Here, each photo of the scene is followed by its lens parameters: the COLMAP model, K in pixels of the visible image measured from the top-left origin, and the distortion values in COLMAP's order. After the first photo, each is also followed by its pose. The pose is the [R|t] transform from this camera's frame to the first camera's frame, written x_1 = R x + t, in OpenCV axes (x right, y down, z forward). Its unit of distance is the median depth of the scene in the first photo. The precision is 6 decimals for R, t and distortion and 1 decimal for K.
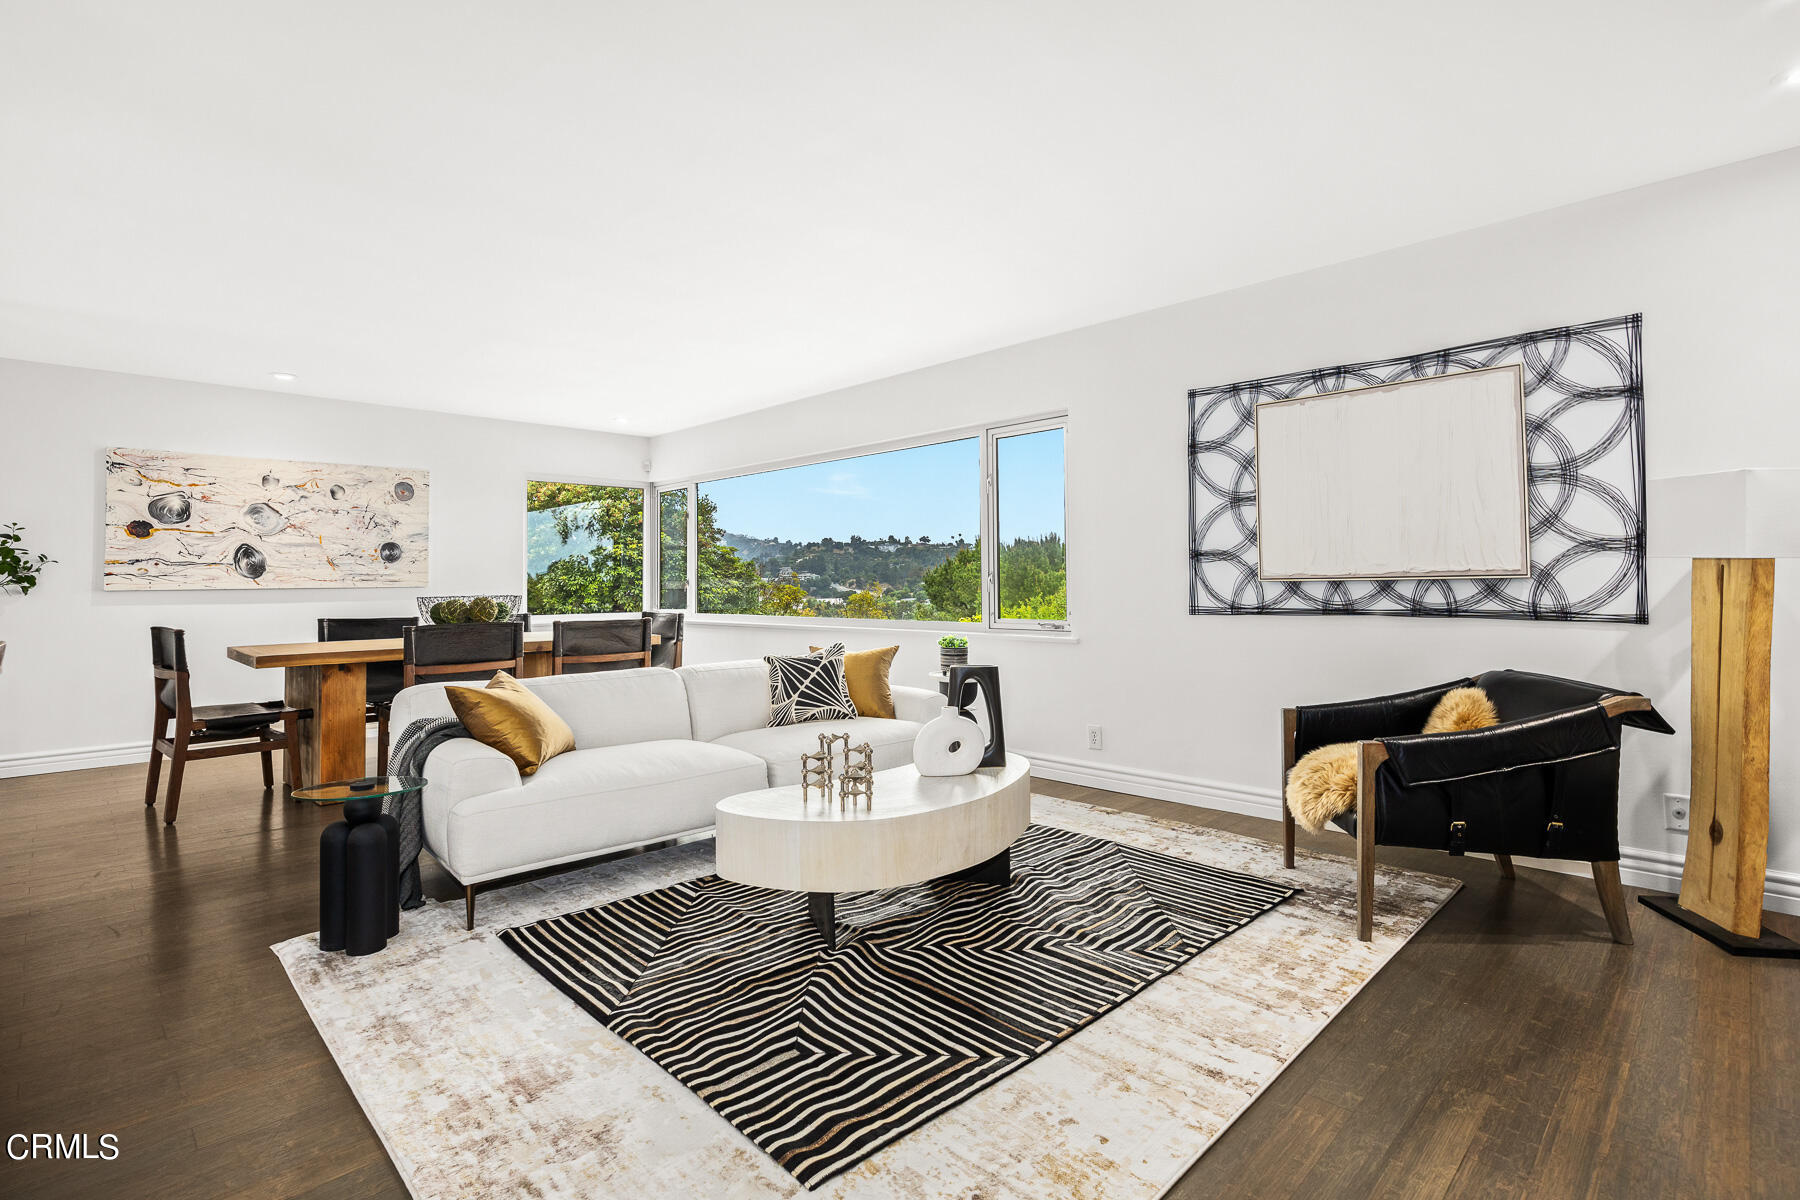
lens RADIAL K [[870.5, 0, 875.5], [0, 870.5, 563.9], [0, 0, 1]] dist [0.001775, 0.000269]
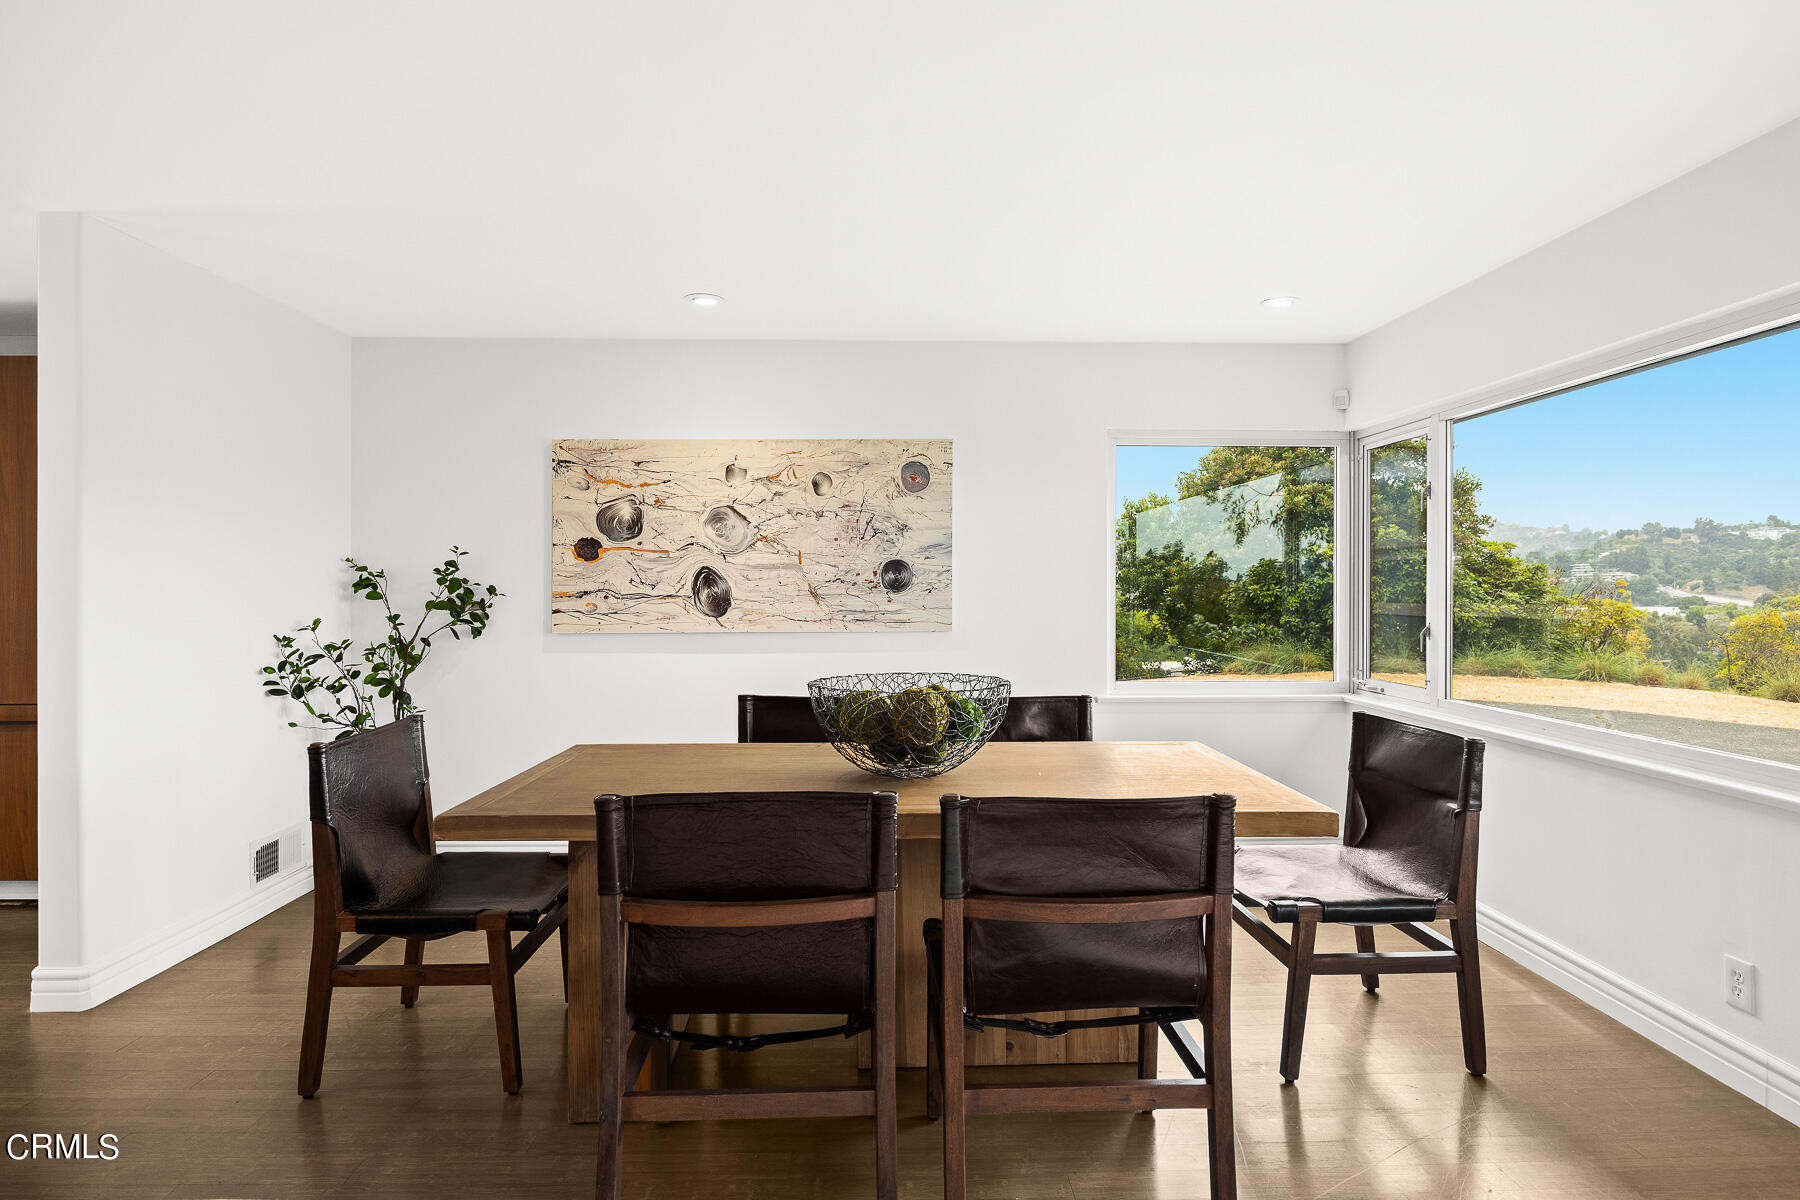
lens RADIAL K [[955.0, 0, 901.8], [0, 955.0, 590.9], [0, 0, 1]] dist [-0.001017, -0.000226]
pose [[0.750867, 0.010833, -0.660364, -0.110887], [0.009029, 0.999604, 0.026665, -0.022332], [0.660391, -0.025985, 0.750472, 0.530082]]
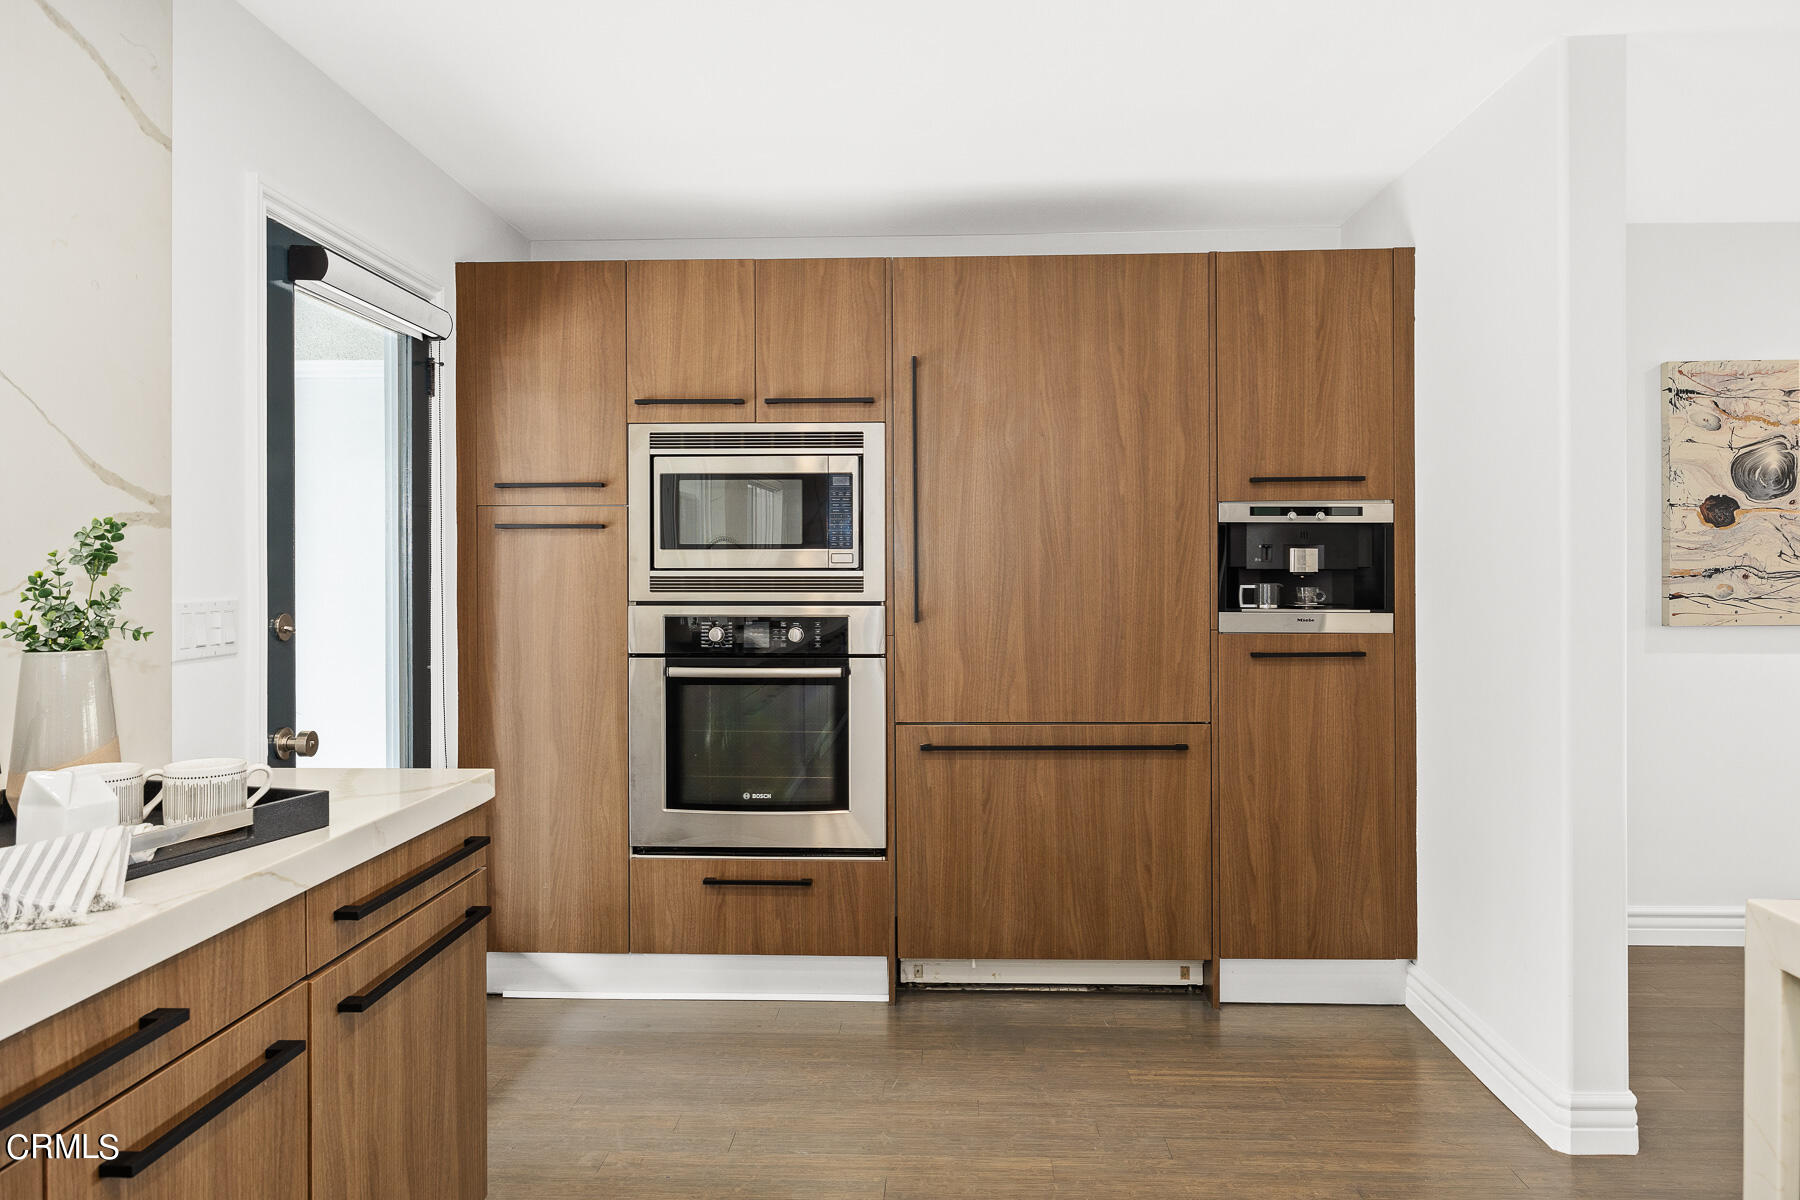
lens RADIAL K [[1184.9, 0, 896.5], [0, 1184.9, 568.8], [0, 0, 1]] dist [-0.007494, -0.002940]
pose [[0.699541, 0.002487, -0.714588, -0.629069], [0.015943, 0.999691, 0.019085, -0.024540], [0.714414, -0.024743, 0.699285, 0.127298]]
